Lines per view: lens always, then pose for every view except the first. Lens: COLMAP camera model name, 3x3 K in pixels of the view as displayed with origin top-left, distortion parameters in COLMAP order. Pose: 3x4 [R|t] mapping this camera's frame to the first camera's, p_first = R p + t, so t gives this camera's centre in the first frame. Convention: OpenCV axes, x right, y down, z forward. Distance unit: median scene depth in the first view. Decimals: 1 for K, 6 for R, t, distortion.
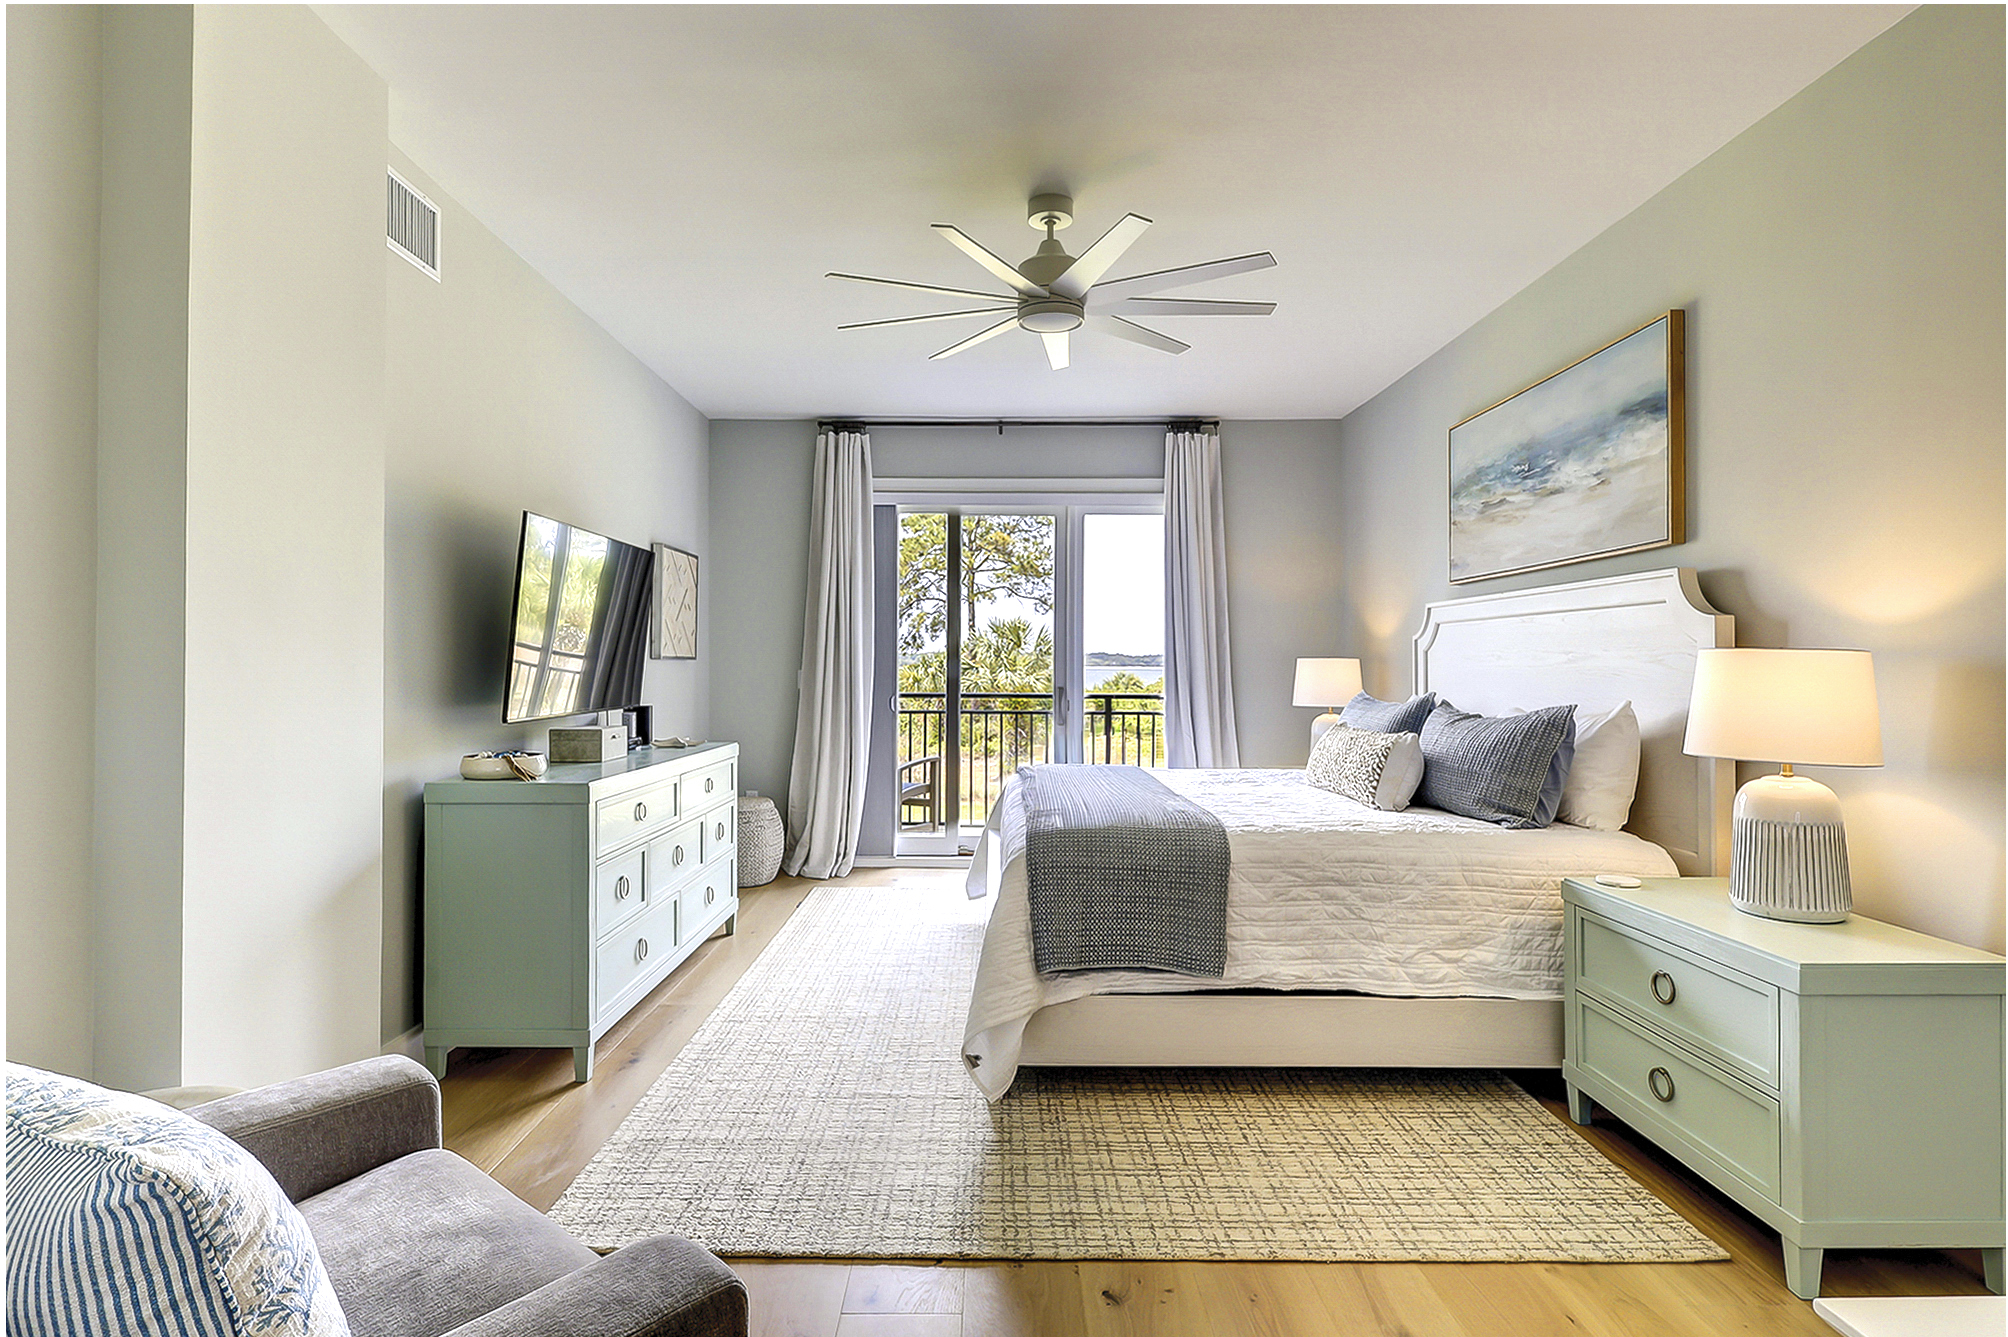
lens RADIAL K [[946.4, 0, 1004.0], [0, 946.4, 668.5], [0, 0, 1]] dist [-0.032540, -0.000018]
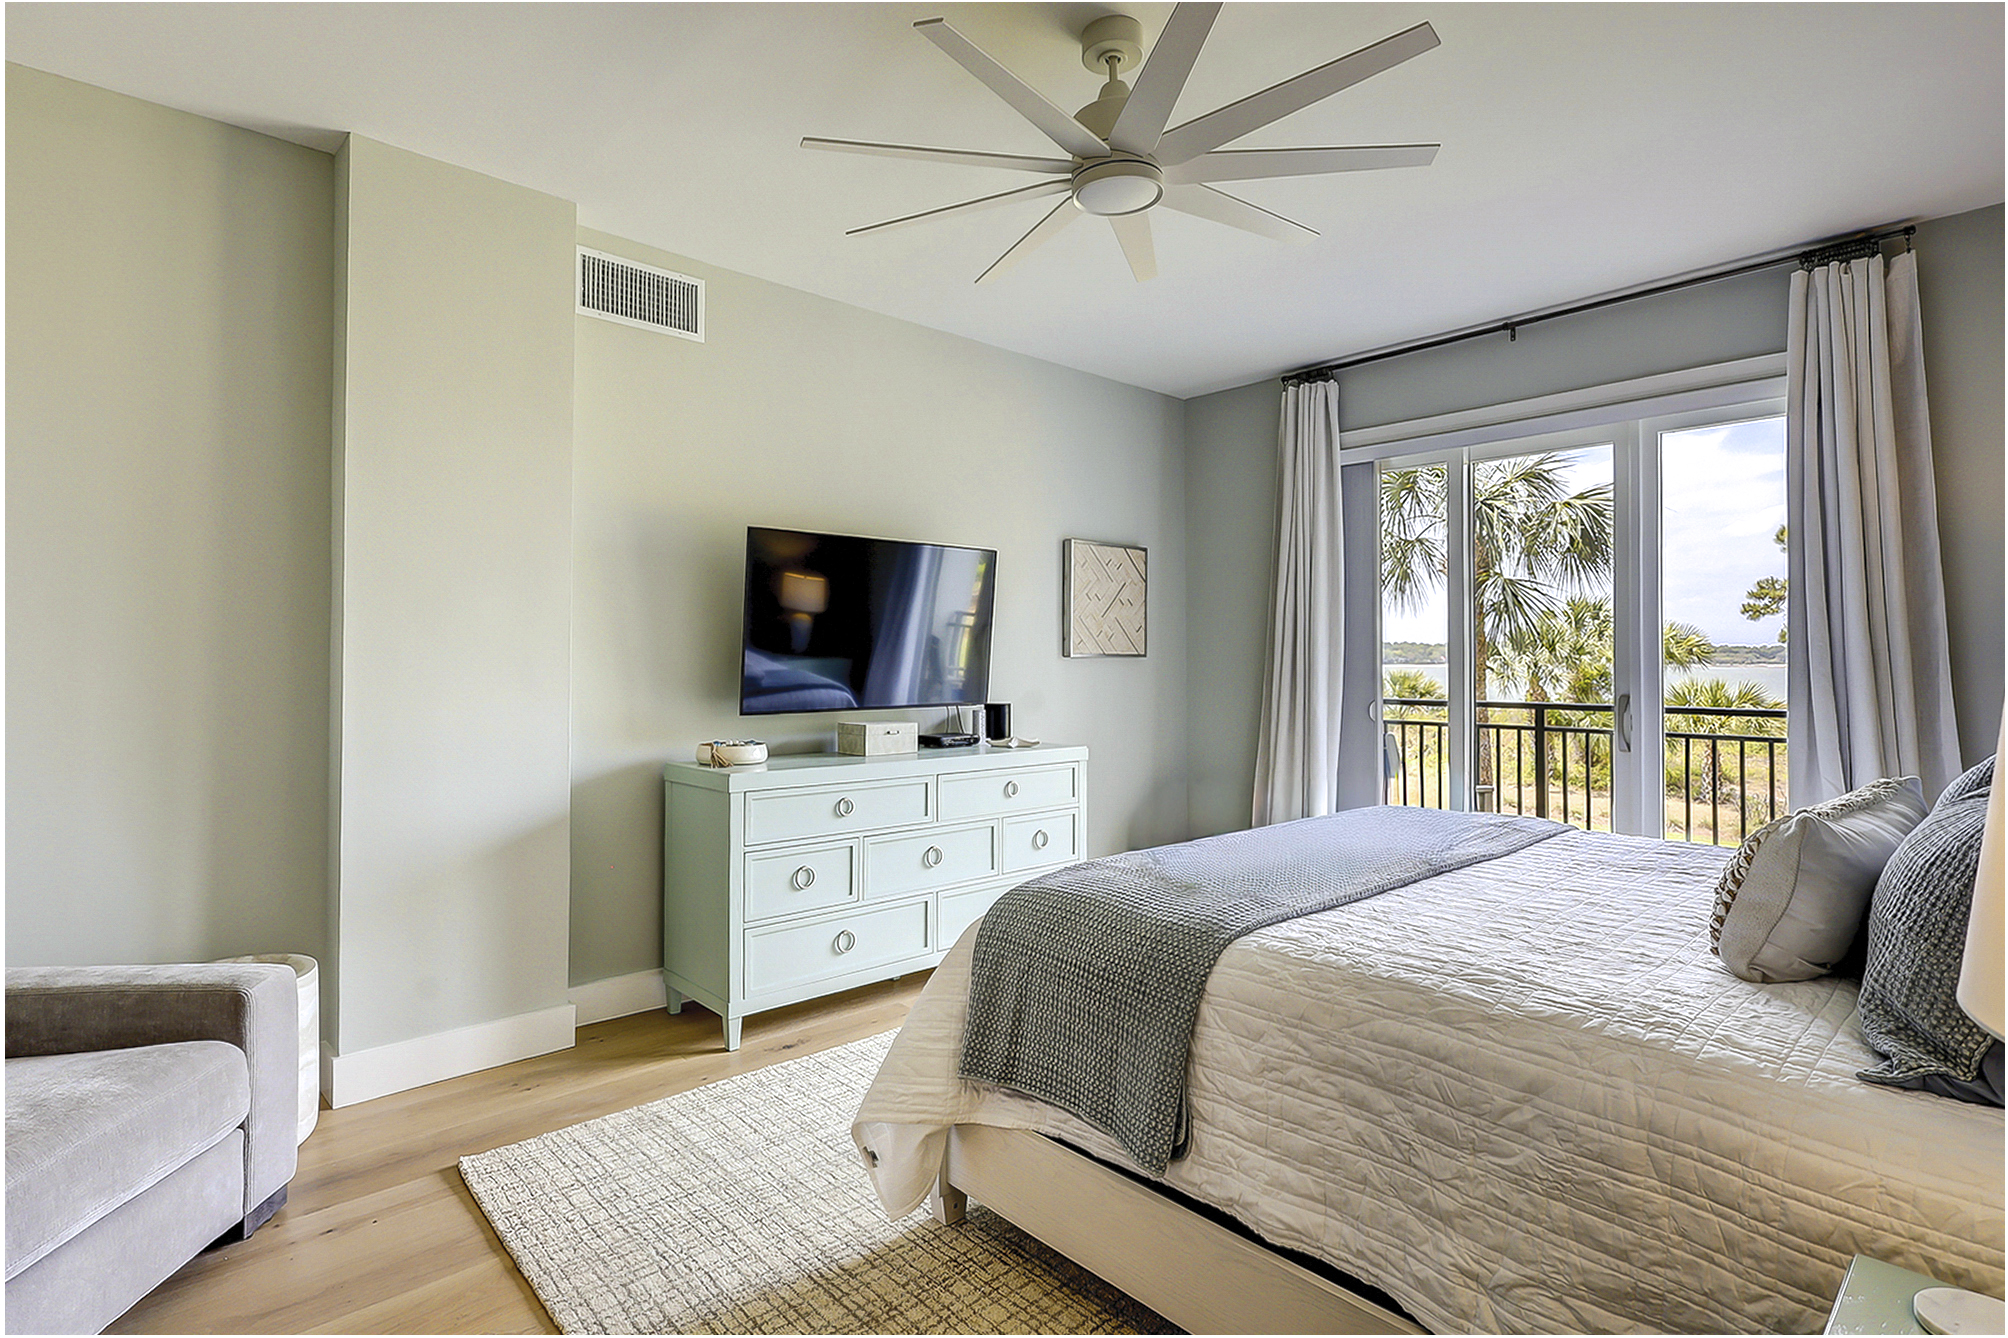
lens RADIAL K [[979.8, 0, 1004.1], [0, 979.8, 657.0], [0, 0, 1]] dist [-0.025451, 0.000072]
pose [[0.674657, -0.009606, -0.738069, 0.597598], [0.001448, 0.999931, -0.011690, 0.000713], [0.738130, 0.006817, 0.674624, 0.473228]]
